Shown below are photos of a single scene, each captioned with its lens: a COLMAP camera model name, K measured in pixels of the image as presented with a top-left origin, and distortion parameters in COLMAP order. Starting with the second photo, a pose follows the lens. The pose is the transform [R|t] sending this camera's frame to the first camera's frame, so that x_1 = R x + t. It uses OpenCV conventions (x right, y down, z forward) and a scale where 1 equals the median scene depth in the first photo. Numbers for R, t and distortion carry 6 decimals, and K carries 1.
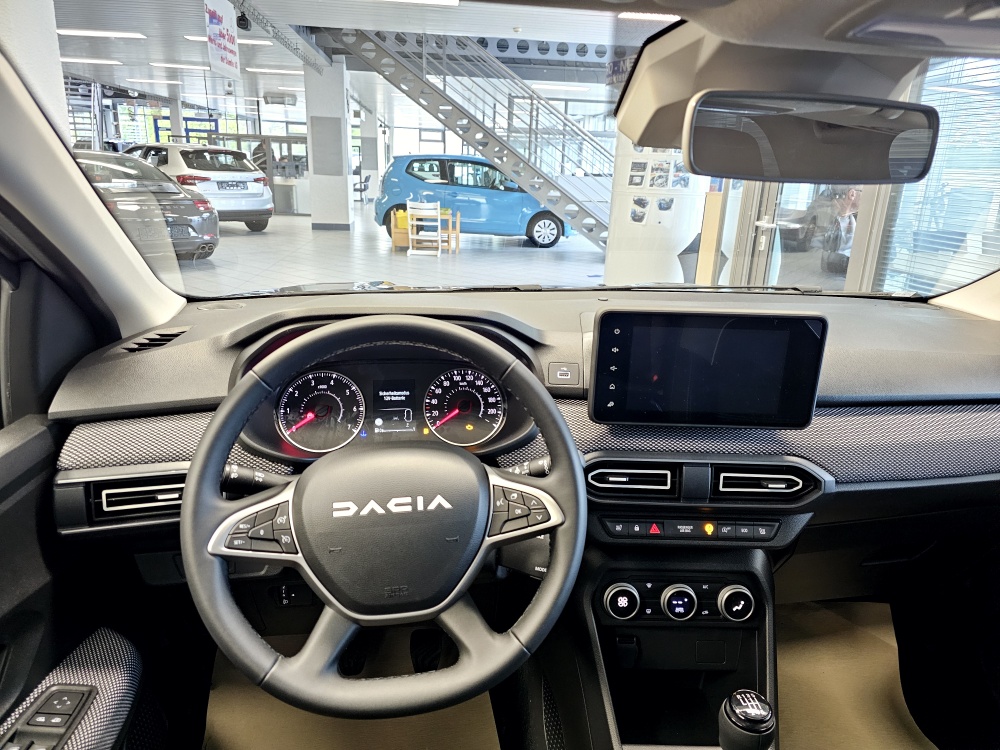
lens RADIAL K [[673.1, 0, 515.1], [0, 673.1, 366.2], [0, 0, 1]] dist [0.060298, -0.039295]
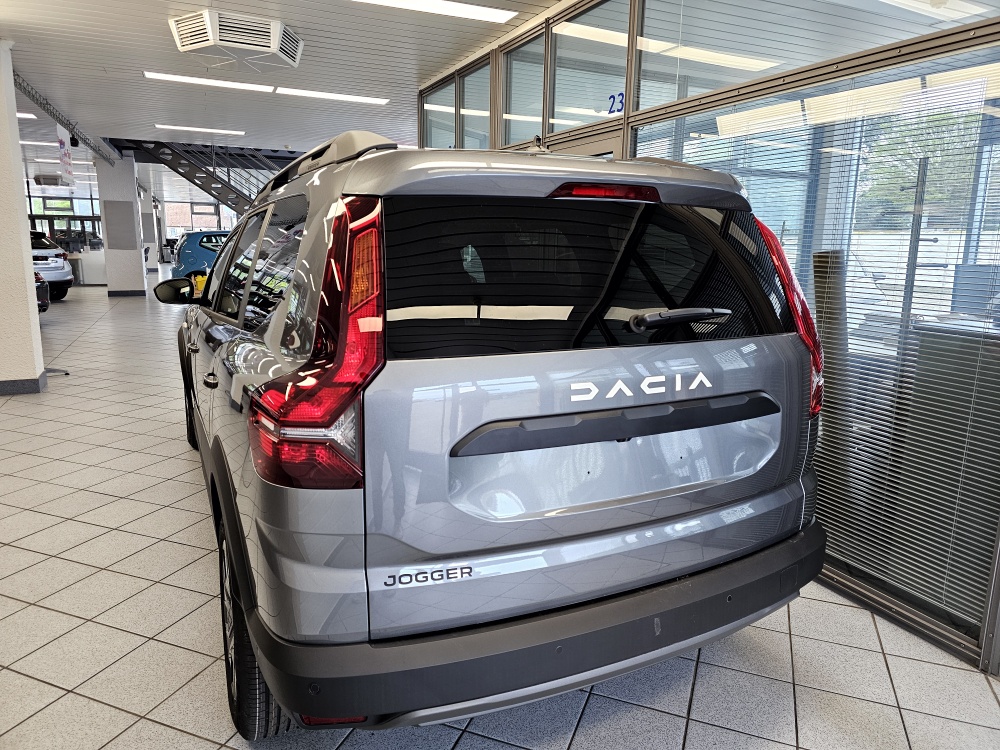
lens RADIAL K [[673.1, 0, 507.6], [0, 673.1, 364.2], [0, 0, 1]] dist [0.060298, -0.039295]
pose [[0.952178, -0.078328, 0.295334, -0.130987], [0.105456, 0.991434, -0.077051, 0.900043], [-0.286769, 0.104511, 0.952282, -3.486550]]
